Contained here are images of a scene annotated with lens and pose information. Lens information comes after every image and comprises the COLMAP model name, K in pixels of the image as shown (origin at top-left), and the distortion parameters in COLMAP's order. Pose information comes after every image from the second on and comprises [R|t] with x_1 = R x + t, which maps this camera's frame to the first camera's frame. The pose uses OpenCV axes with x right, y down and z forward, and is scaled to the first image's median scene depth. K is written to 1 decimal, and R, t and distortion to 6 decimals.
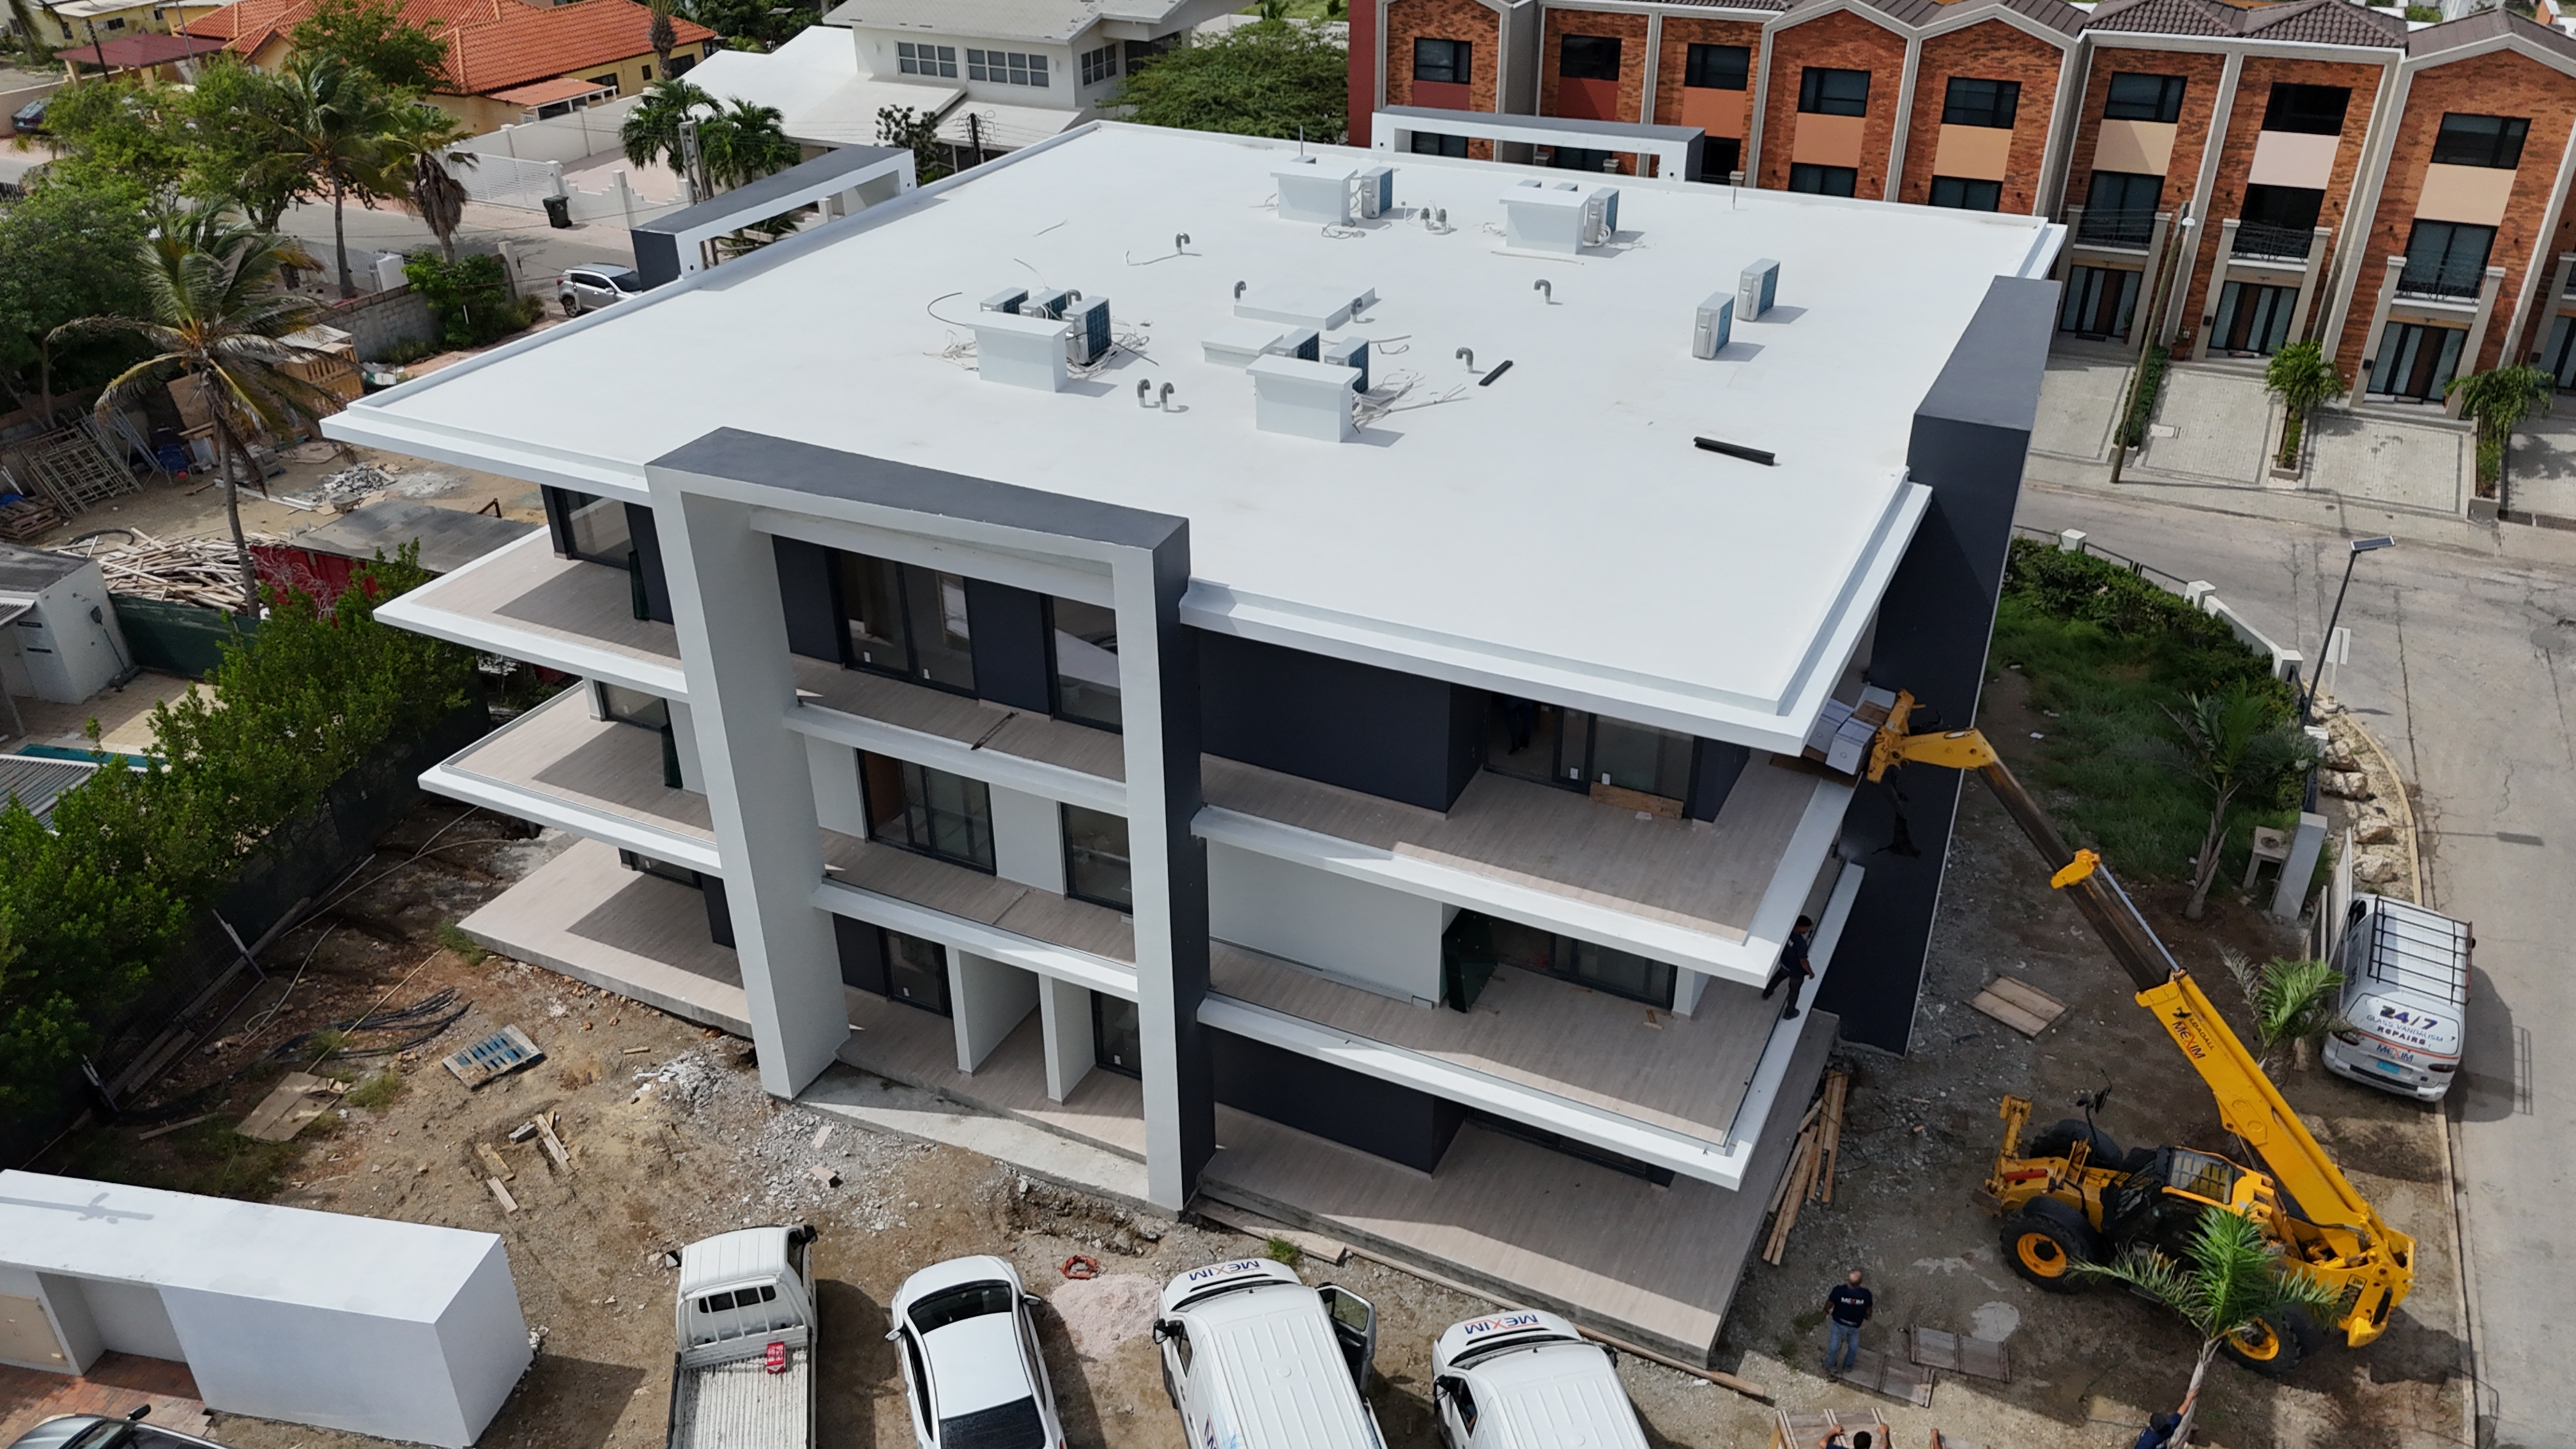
lens RADIAL K [[1879.0, 0, 1304.2], [0, 1879.0, 730.2], [0, 0, 1]] dist [0.057509, -0.060047]
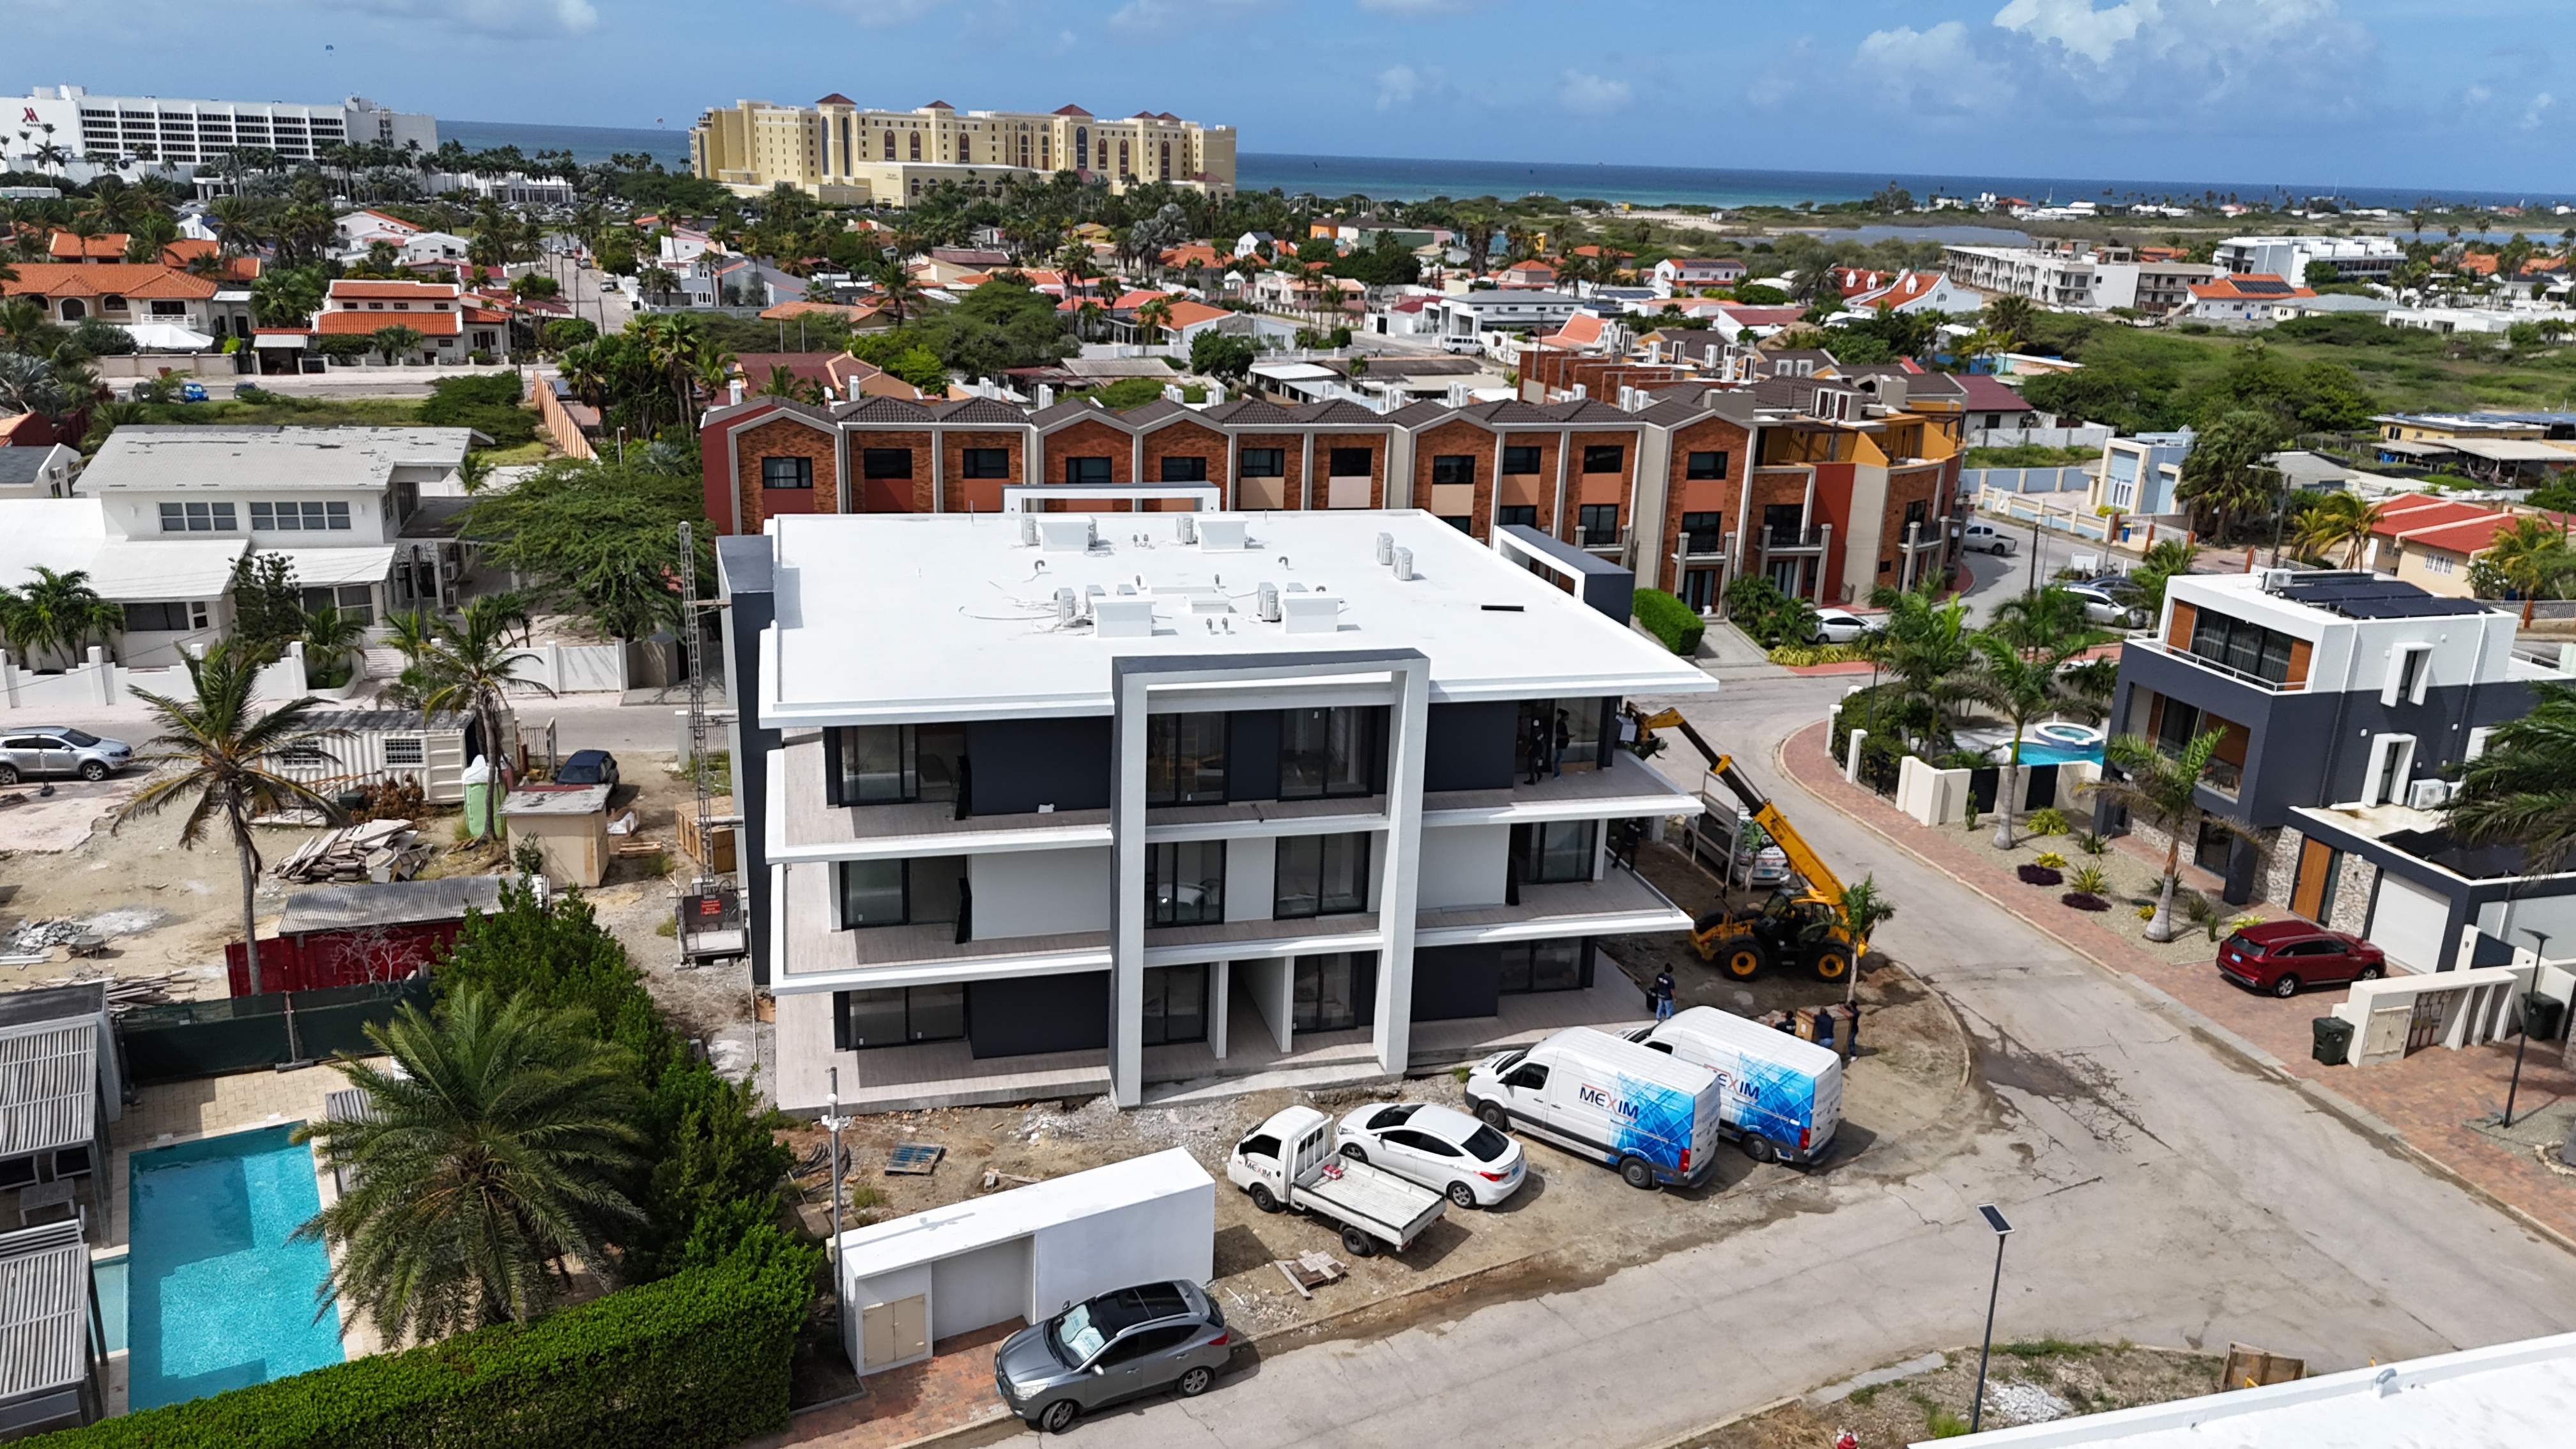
lens RADIAL K [[1879.0, 0, 1304.2], [0, 1879.0, 730.2], [0, 0, 1]] dist [0.057509, -0.060047]
pose [[0.759813, -0.156588, 0.631003, -0.539046], [0.287739, 0.951324, -0.110399, 0.057932], [-0.583001, 0.265447, 0.767885, -0.151534]]
